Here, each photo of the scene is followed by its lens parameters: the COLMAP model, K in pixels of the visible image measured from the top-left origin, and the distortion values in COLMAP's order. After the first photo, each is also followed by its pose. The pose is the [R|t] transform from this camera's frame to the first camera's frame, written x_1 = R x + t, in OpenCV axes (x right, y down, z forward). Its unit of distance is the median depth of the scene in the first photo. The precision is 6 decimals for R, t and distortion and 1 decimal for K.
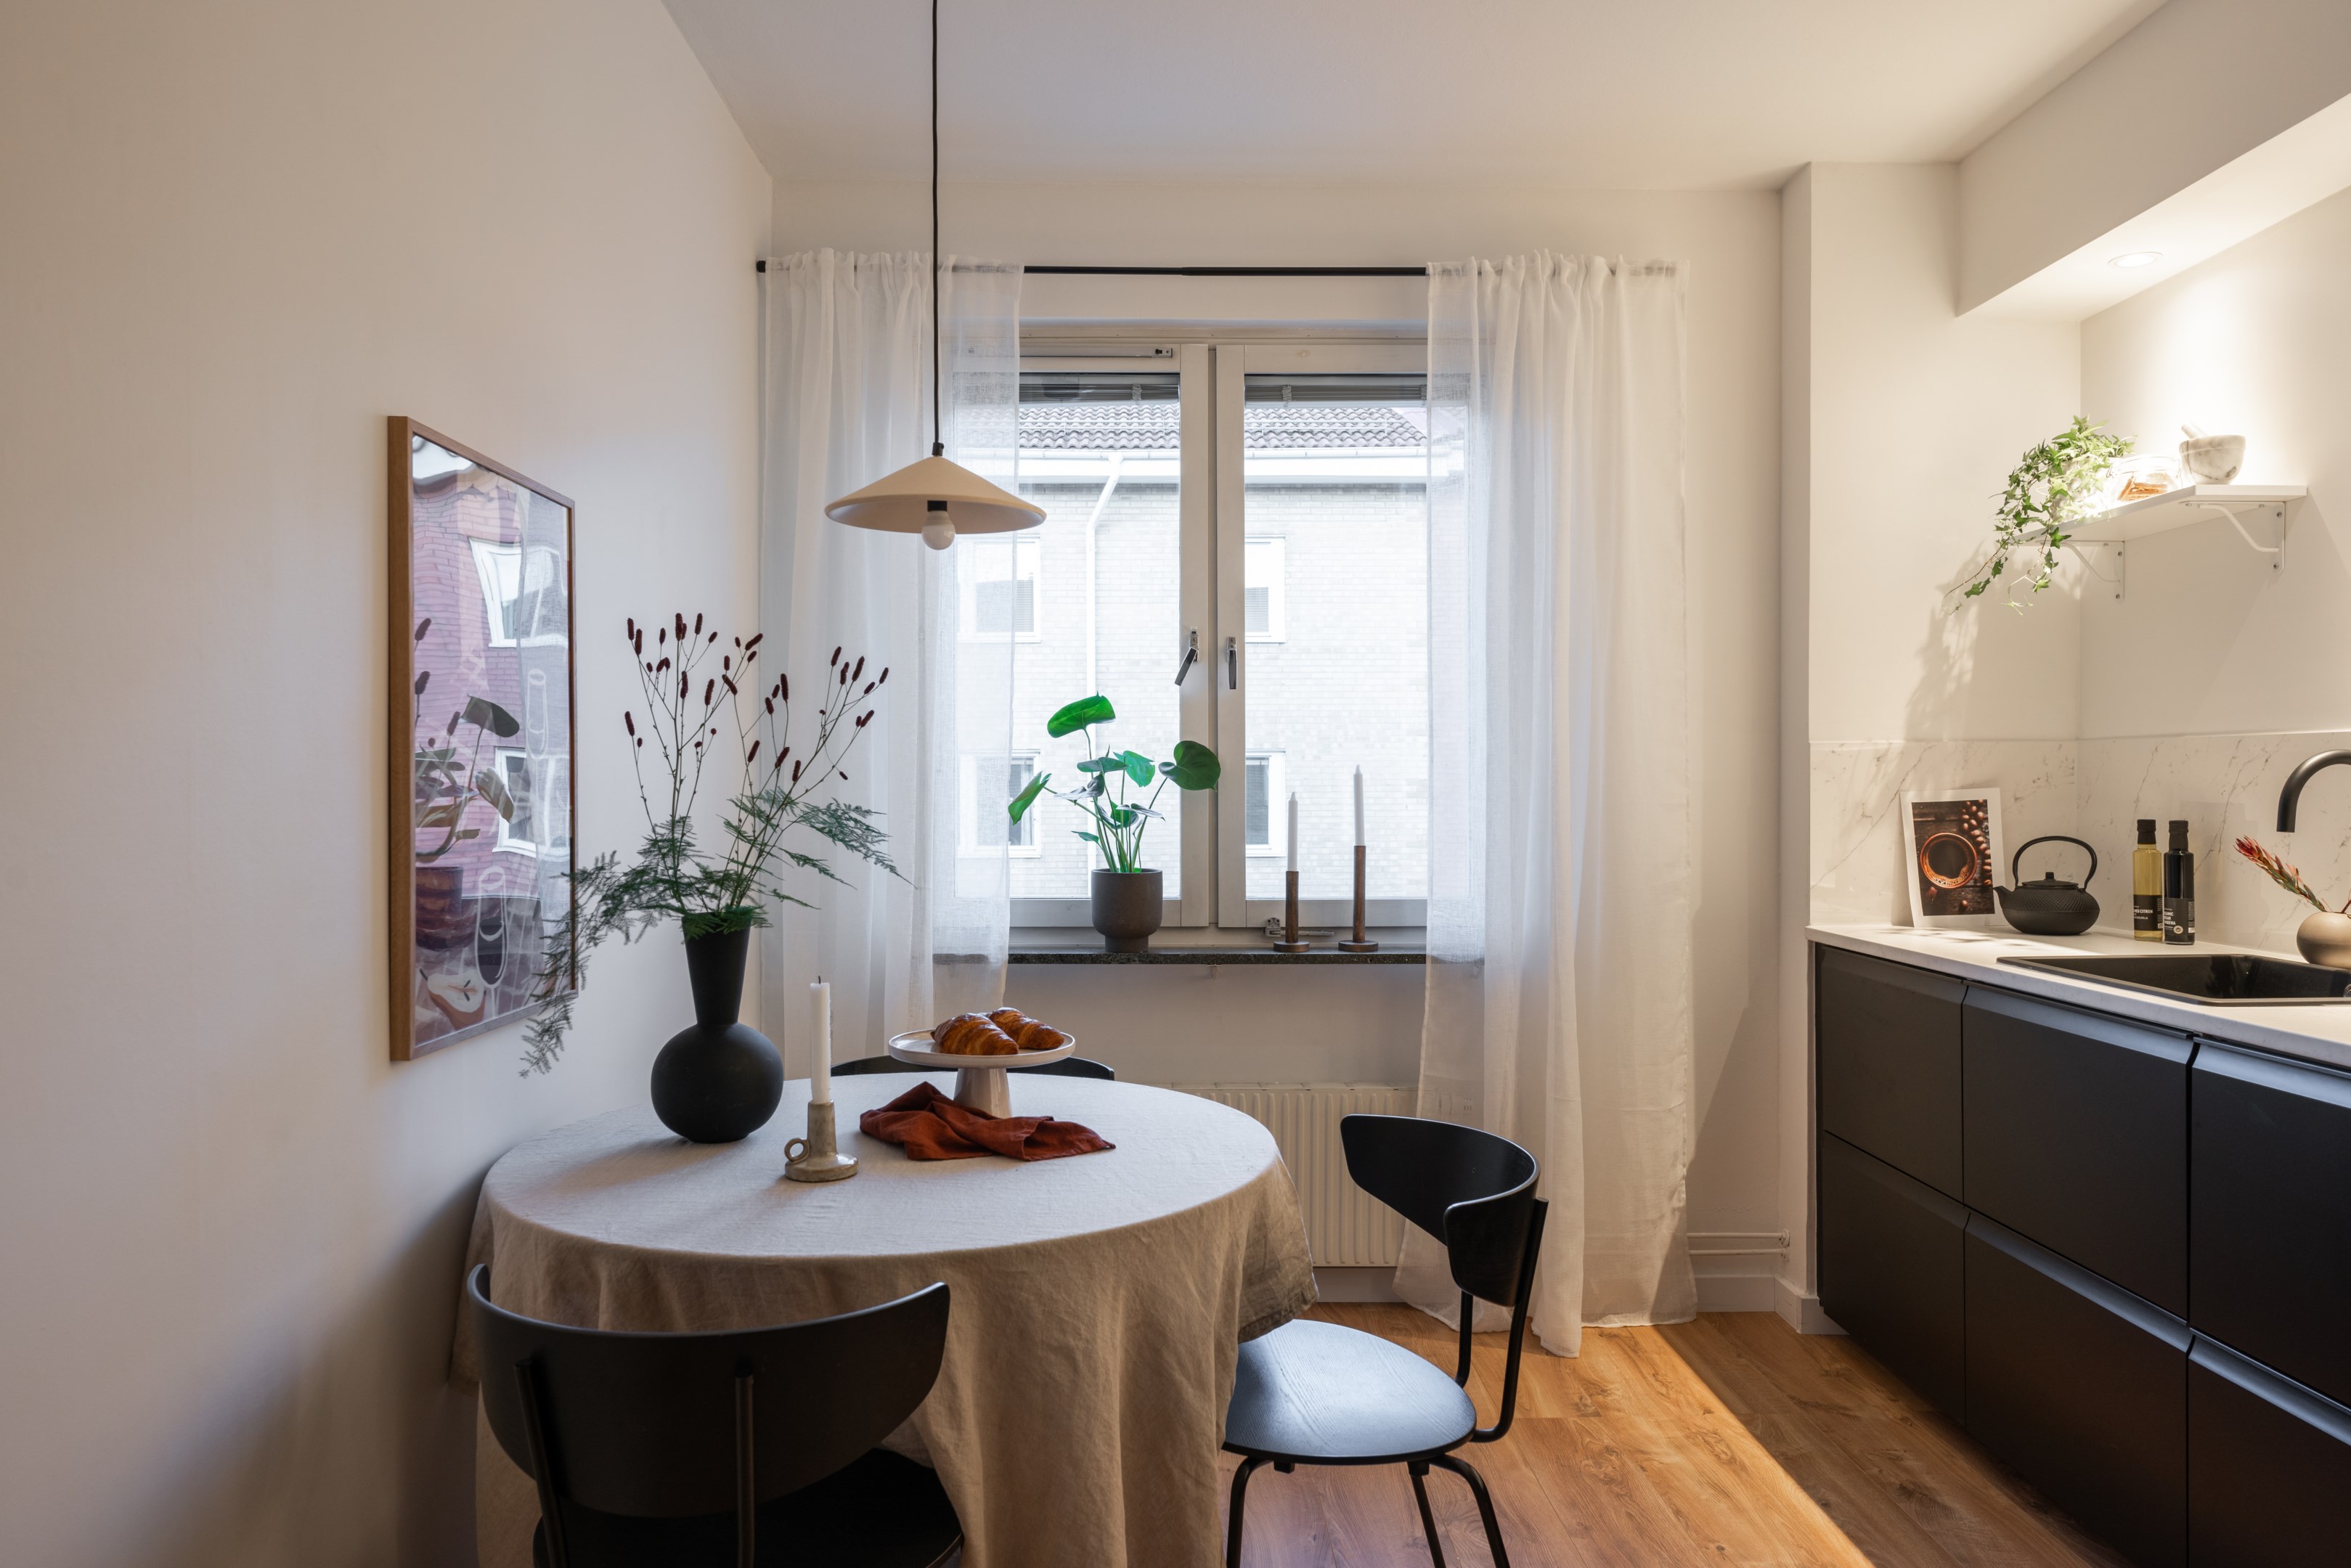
lens RADIAL K [[1584.0, 0, 1060.9], [0, 1584.0, 802.4], [0, 0, 1]] dist [0.003122, -0.008939]
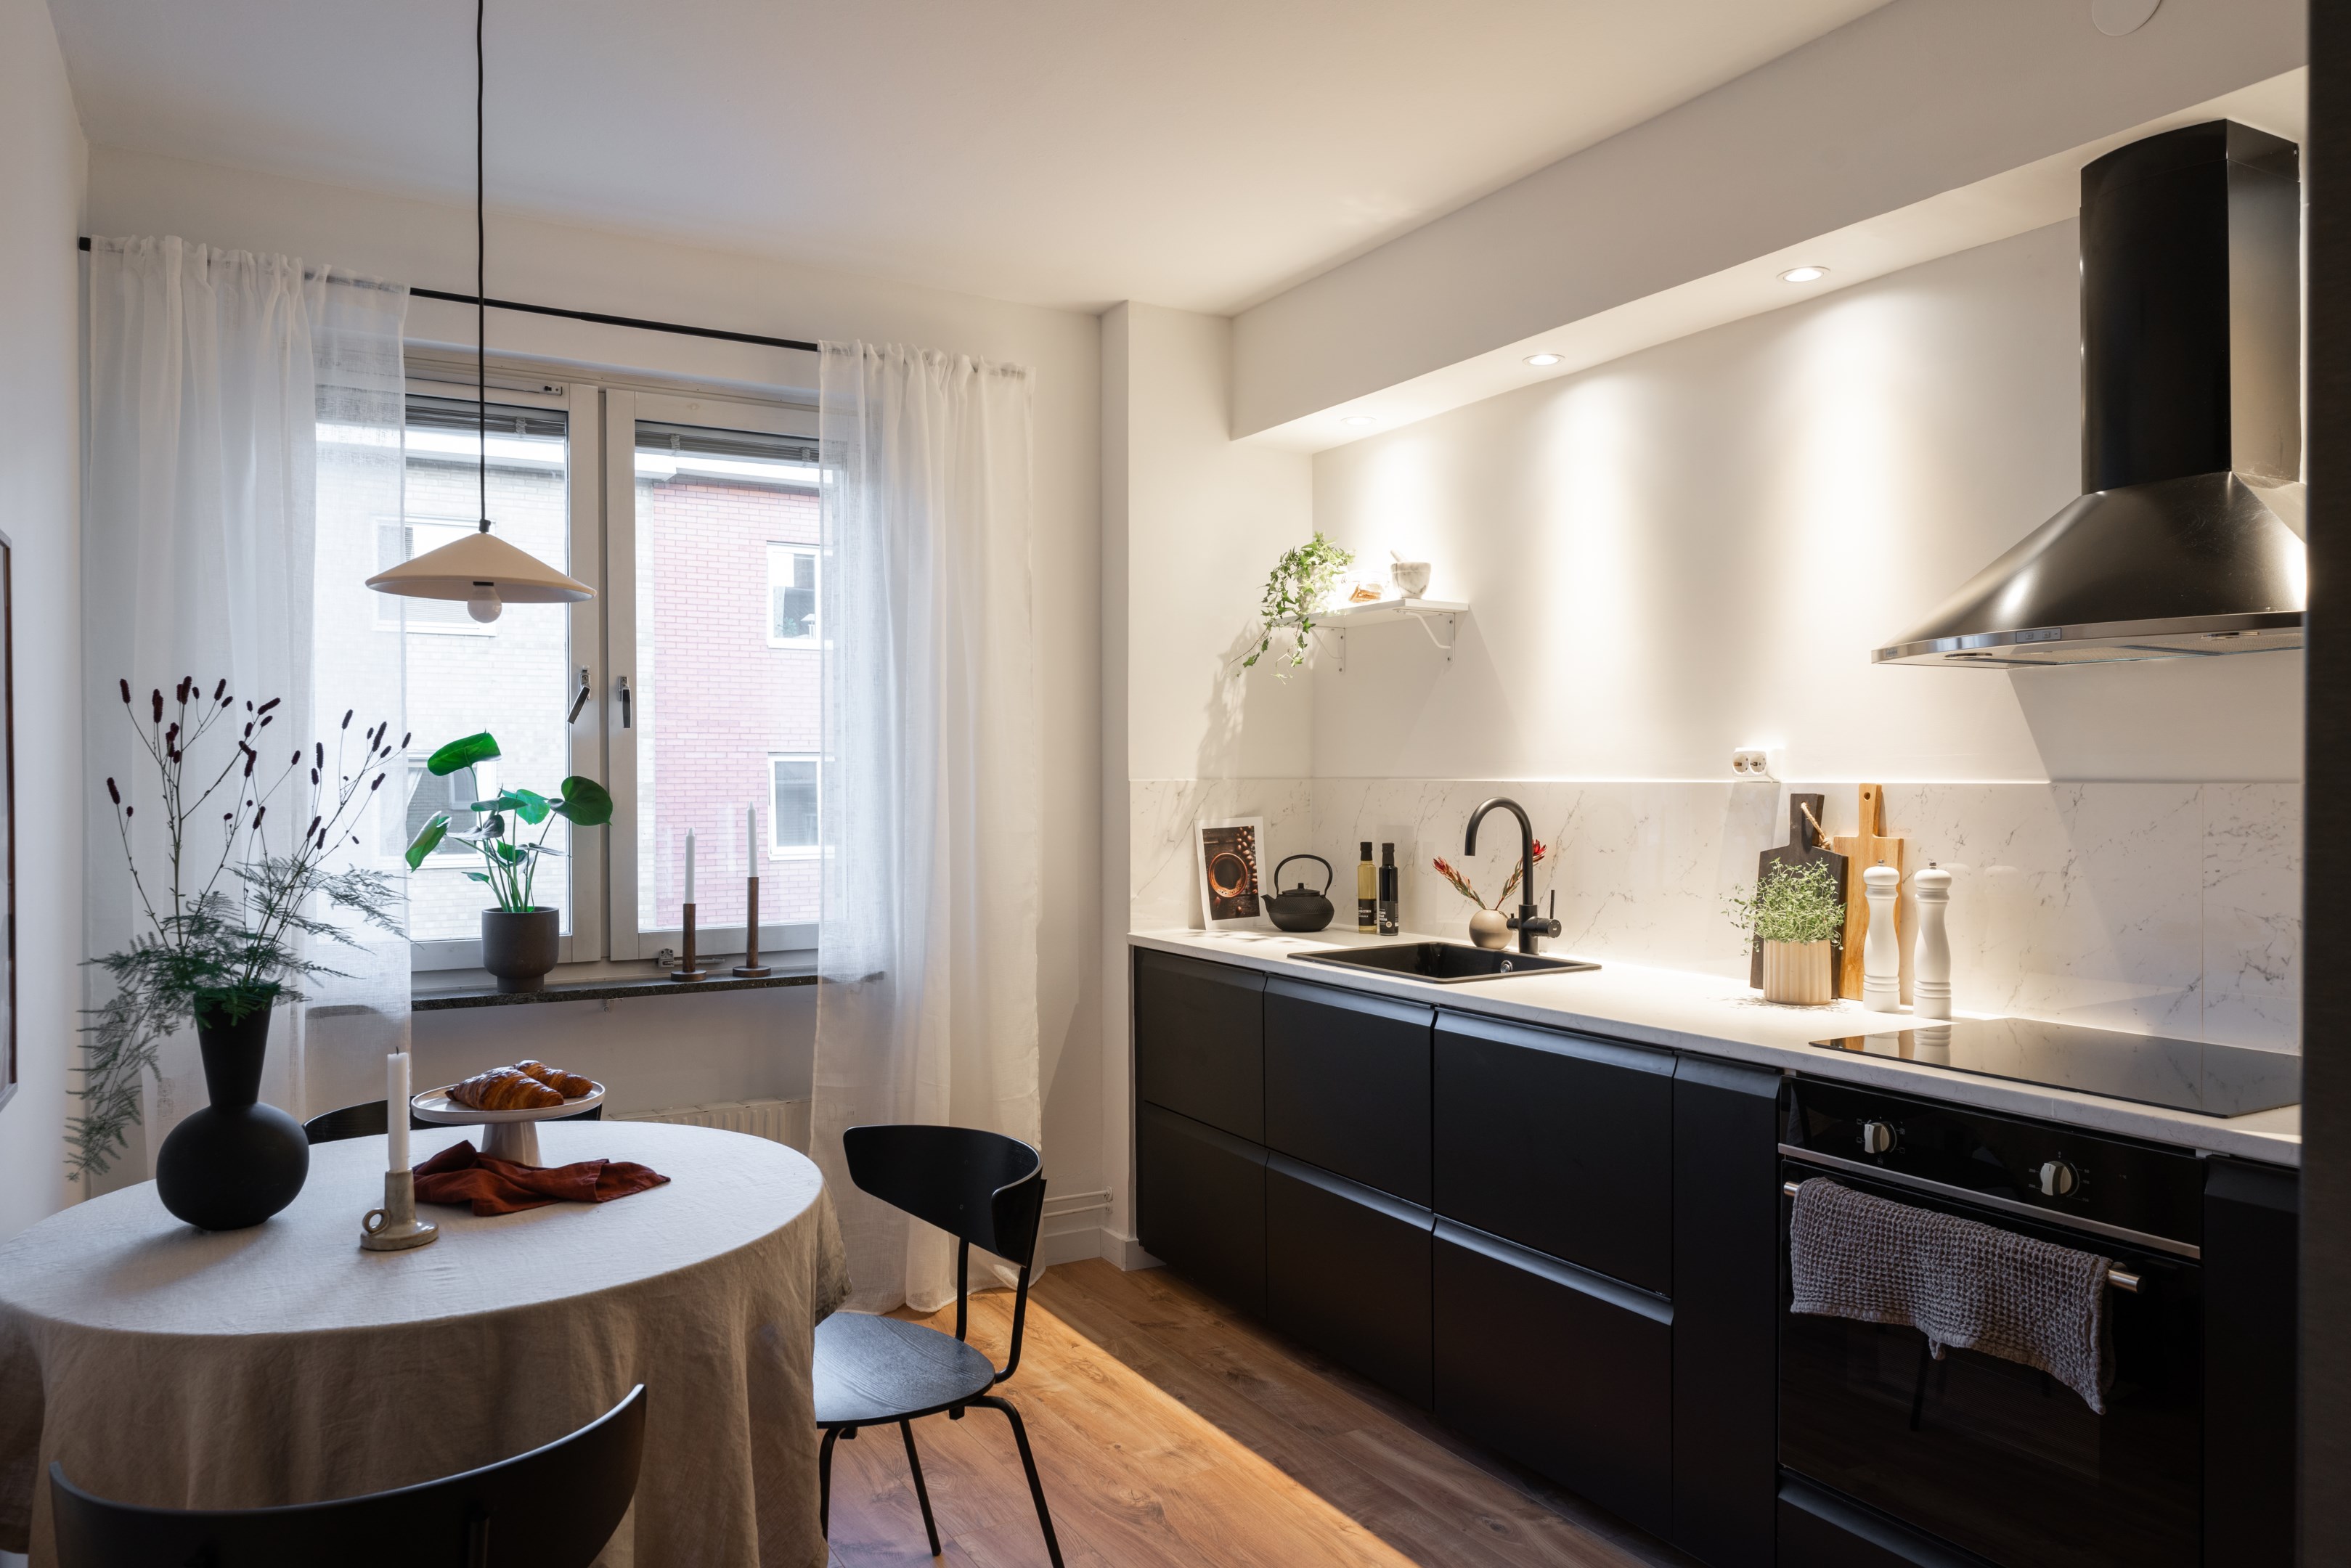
lens RADIAL K [[1584.0, 0, 1147.1], [0, 1584.0, 818.2], [0, 0, 1]] dist [0.003122, -0.008939]
pose [[0.870406, -0.013400, 0.492152, -0.119019], [0.010818, 0.999909, 0.008092, -0.020356], [-0.492216, -0.001719, 0.870472, -0.061409]]
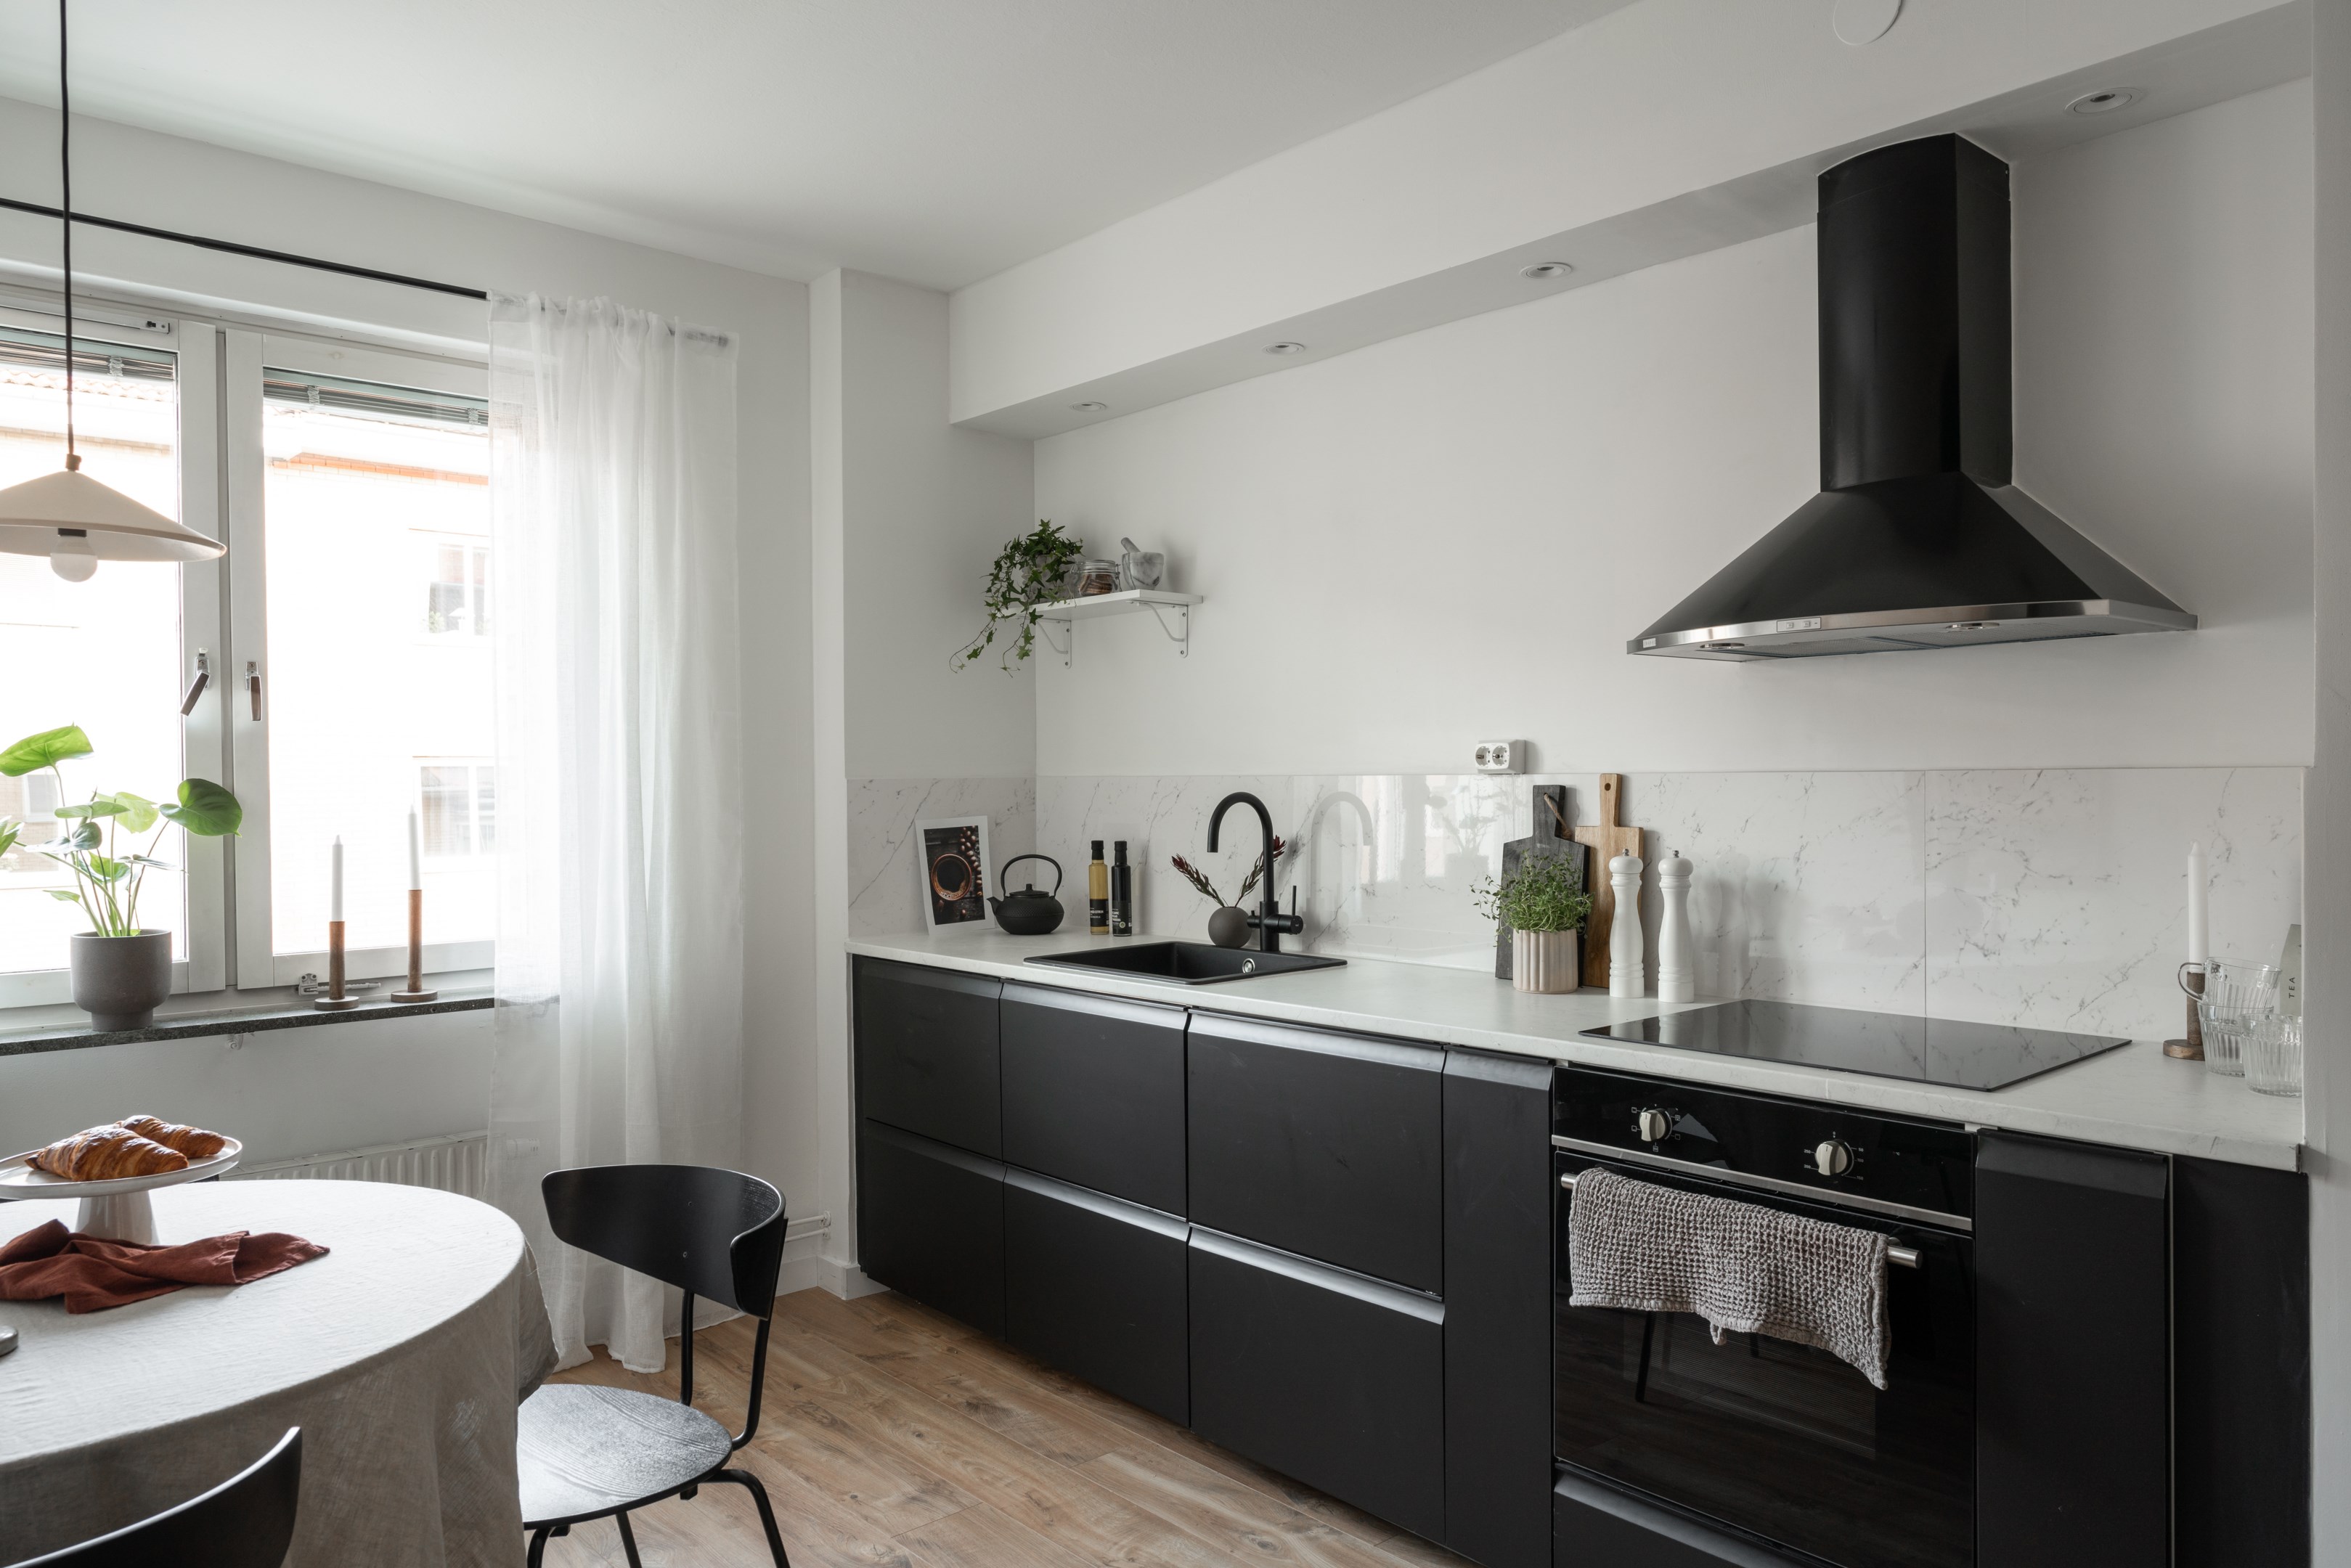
lens RADIAL K [[1584.0, 0, 1194.0], [0, 1584.0, 814.7], [0, 0, 1]] dist [0.003122, -0.008939]
pose [[0.740814, -0.020712, 0.671391, -0.114643], [0.020237, 0.999759, 0.008513, -0.018105], [-0.671406, 0.007280, 0.741054, -0.009867]]
